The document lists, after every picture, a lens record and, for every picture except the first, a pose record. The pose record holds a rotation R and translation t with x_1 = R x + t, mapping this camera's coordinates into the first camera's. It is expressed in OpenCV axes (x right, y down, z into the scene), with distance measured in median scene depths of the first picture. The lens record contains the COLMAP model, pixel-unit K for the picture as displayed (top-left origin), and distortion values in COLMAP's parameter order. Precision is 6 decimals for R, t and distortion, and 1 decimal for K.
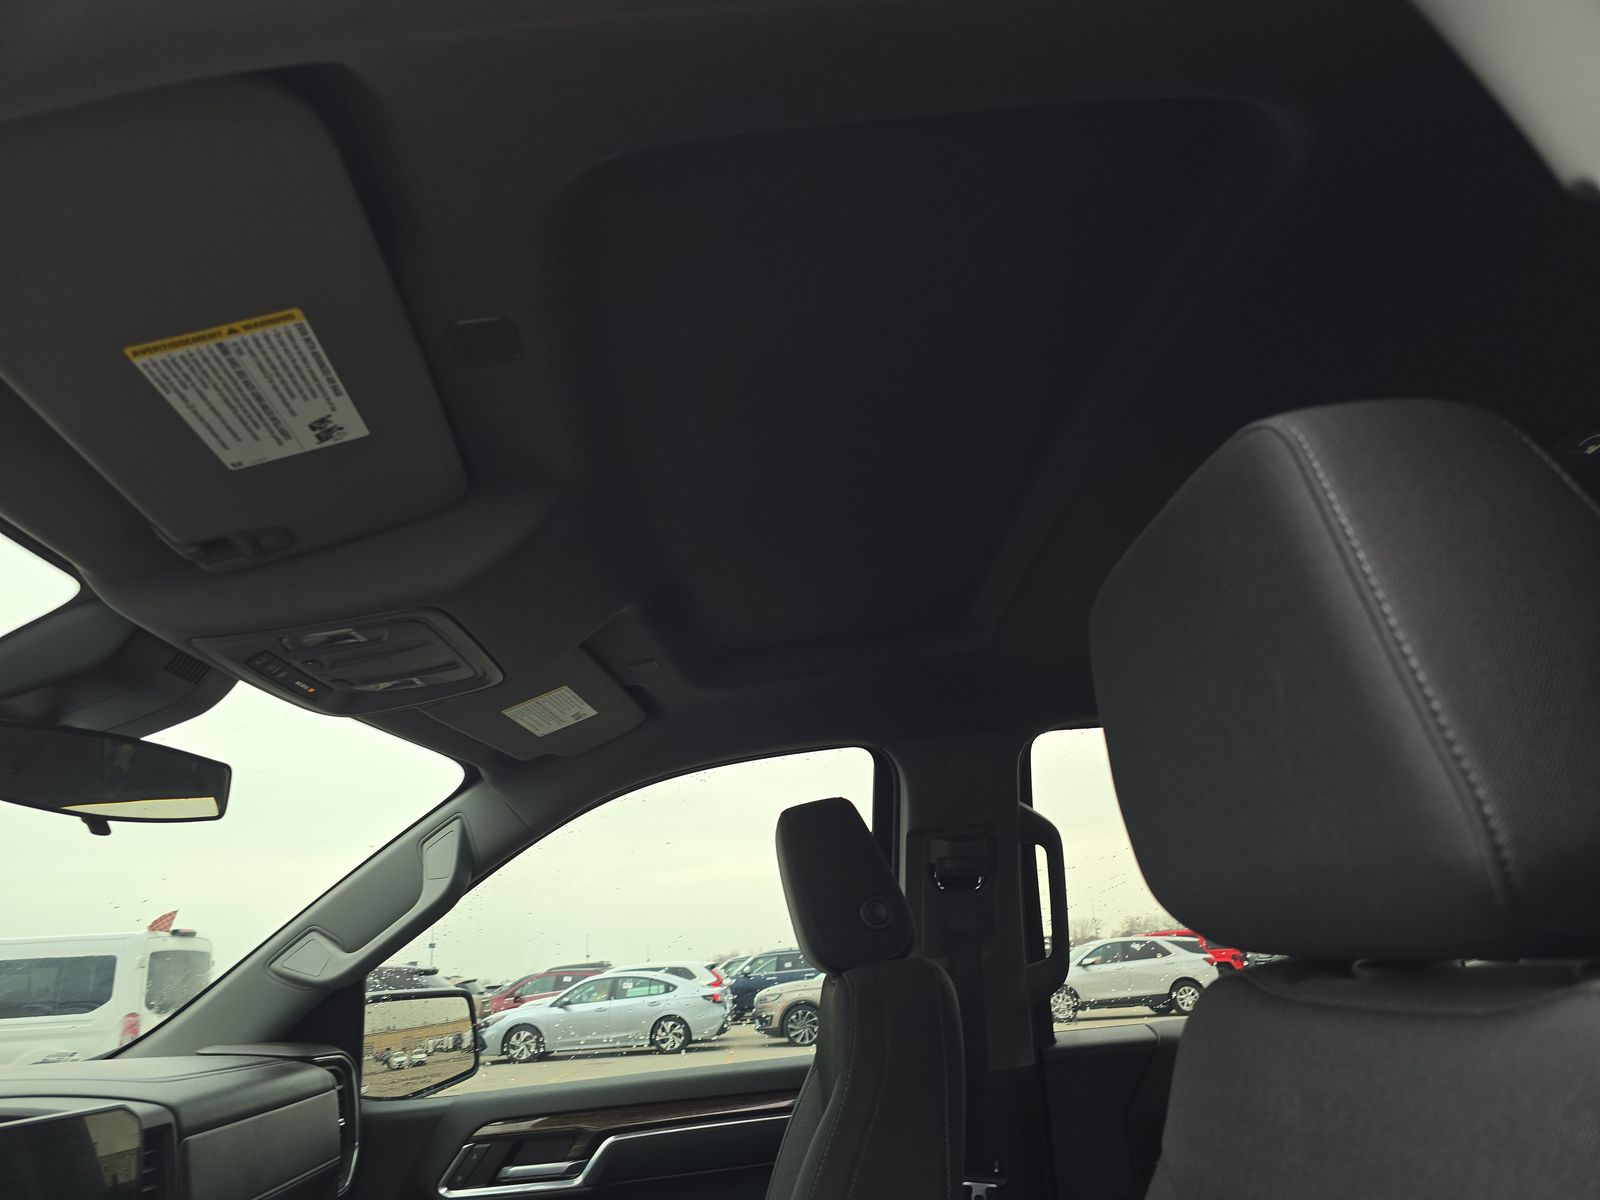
lens RADIAL K [[1071.5, 0, 797.7], [0, 1071.5, 603.6], [0, 0, 1]] dist [0.035931, -0.006555]
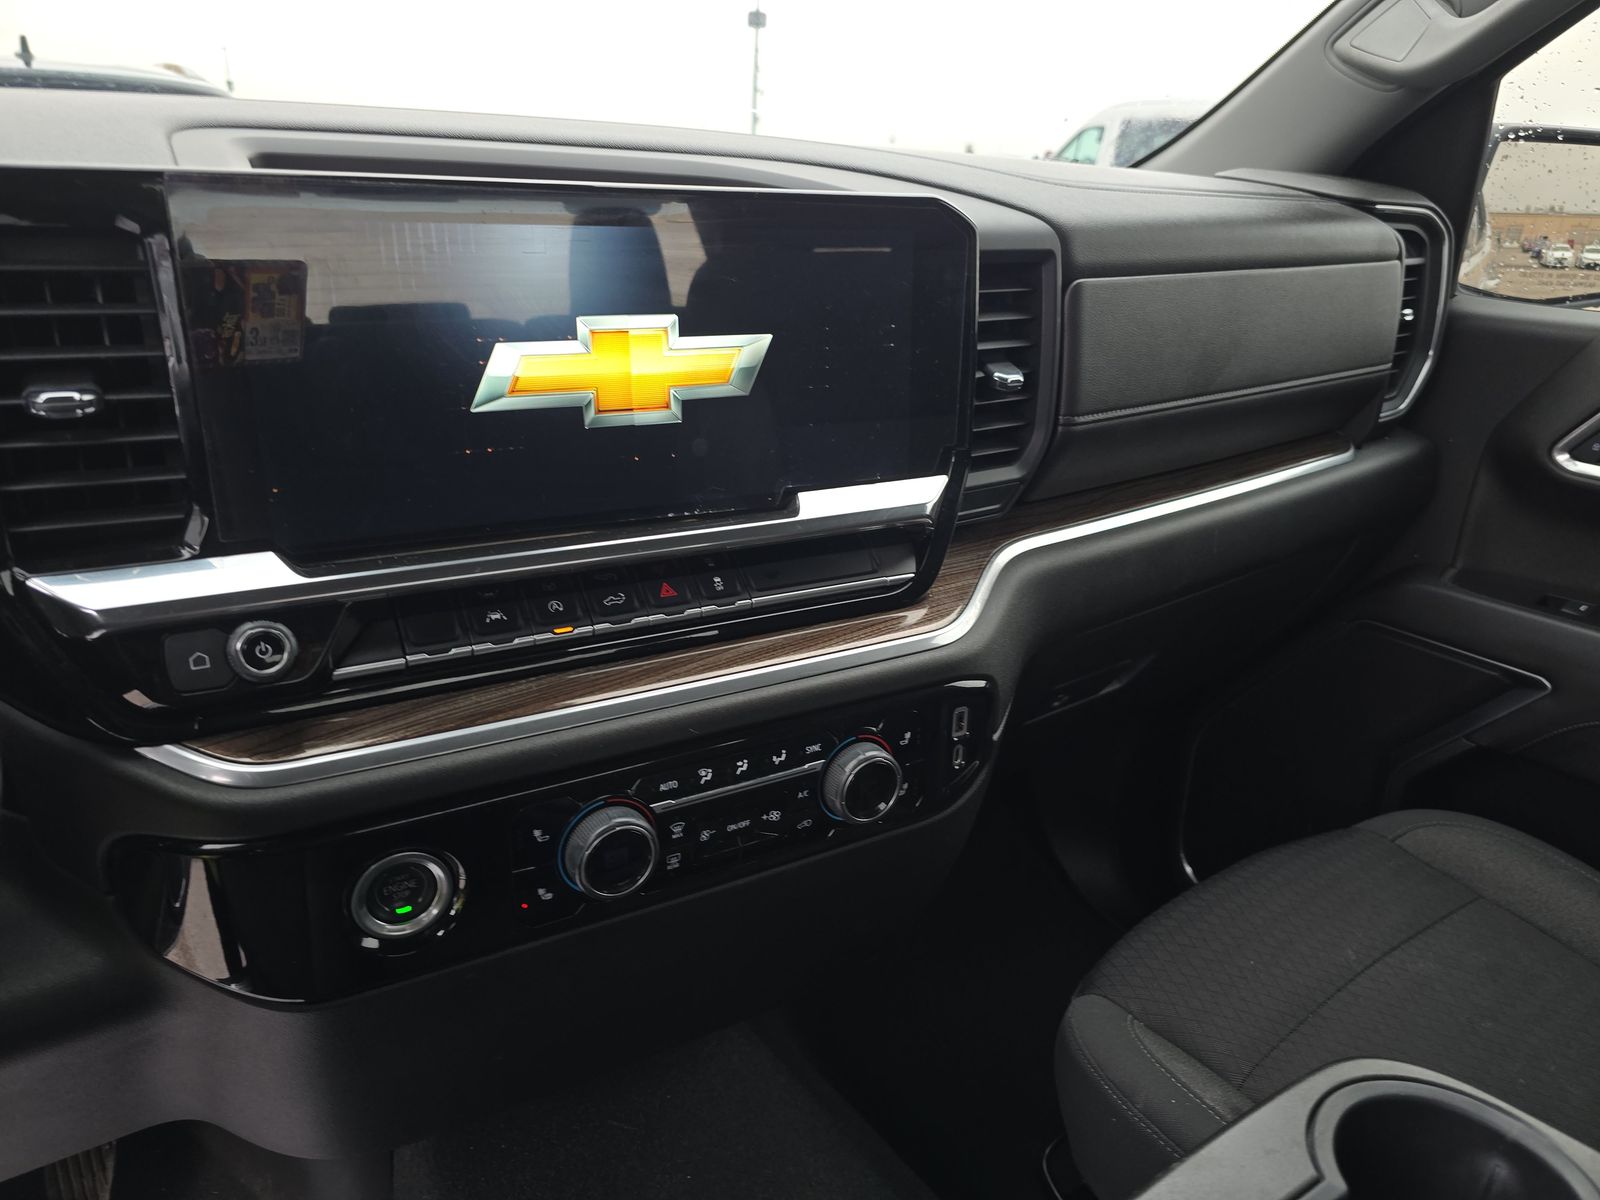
lens RADIAL K [[1085.6, 0, 800.0], [0, 1085.6, 623.9], [0, 0, 1]] dist [-0.007273, -0.006997]
pose [[0.583847, 0.393509, -0.710122, -0.105725], [0.186804, 0.786099, 0.589197, 0.171333], [0.790081, -0.476655, 0.385452, 0.369097]]
